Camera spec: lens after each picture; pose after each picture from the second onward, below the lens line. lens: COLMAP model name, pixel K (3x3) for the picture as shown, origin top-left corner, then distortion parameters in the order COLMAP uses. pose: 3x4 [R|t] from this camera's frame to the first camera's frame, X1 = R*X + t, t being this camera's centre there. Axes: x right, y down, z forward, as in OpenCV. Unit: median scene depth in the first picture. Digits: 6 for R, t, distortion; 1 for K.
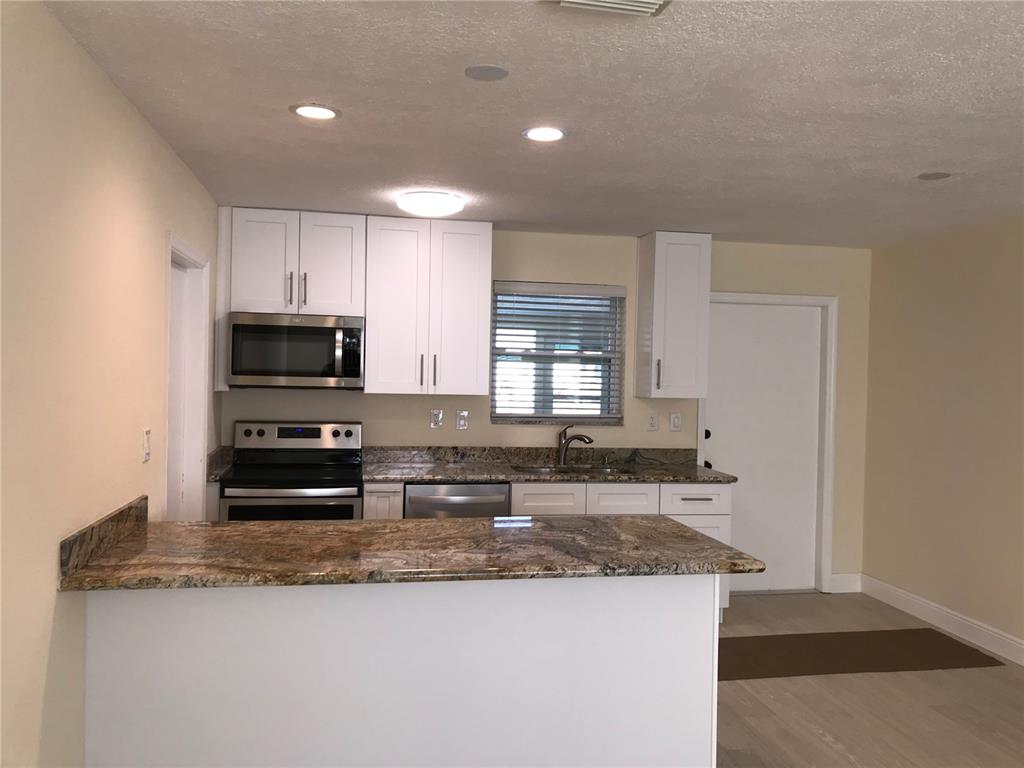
lens RADIAL K [[825.9, 0, 512.0], [0, 825.9, 384.0], [0, 0, 1]] dist [0.019101, -0.006638]
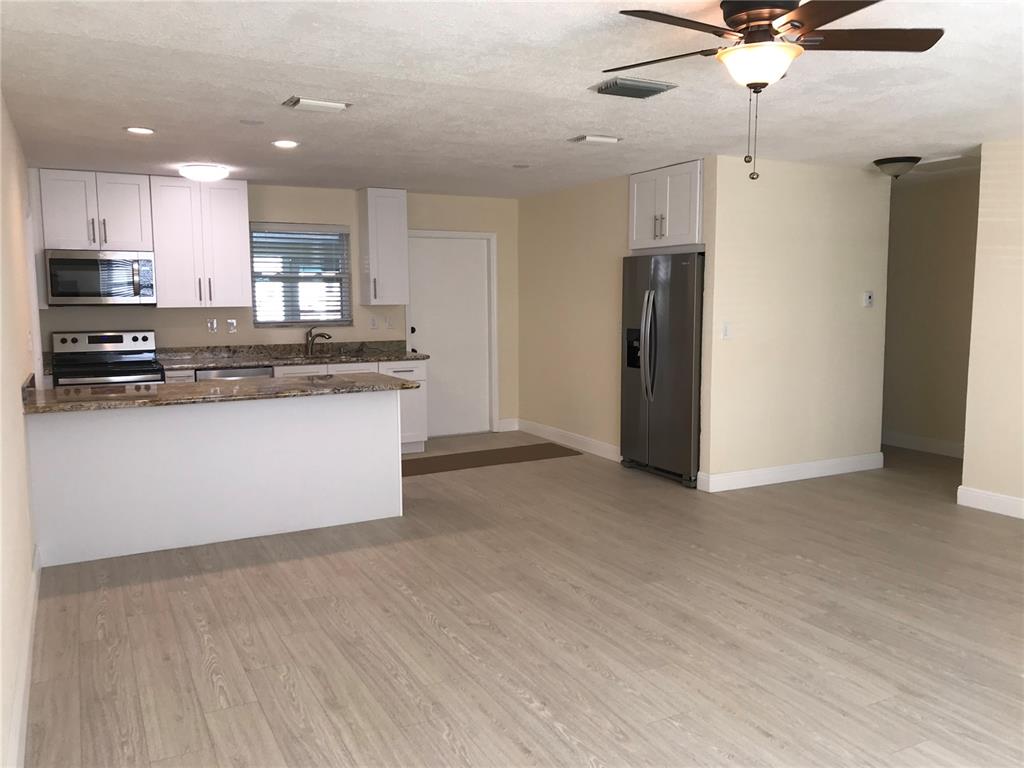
lens RADIAL K [[825.9, 0, 512.0], [0, 825.9, 384.0], [0, 0, 1]] dist [0.019101, -0.006638]
pose [[0.954741, -0.061369, 0.291037, -0.023483], [0.032951, 0.994283, 0.101563, 0.015611], [-0.295606, -0.087376, 0.951306, -0.449958]]
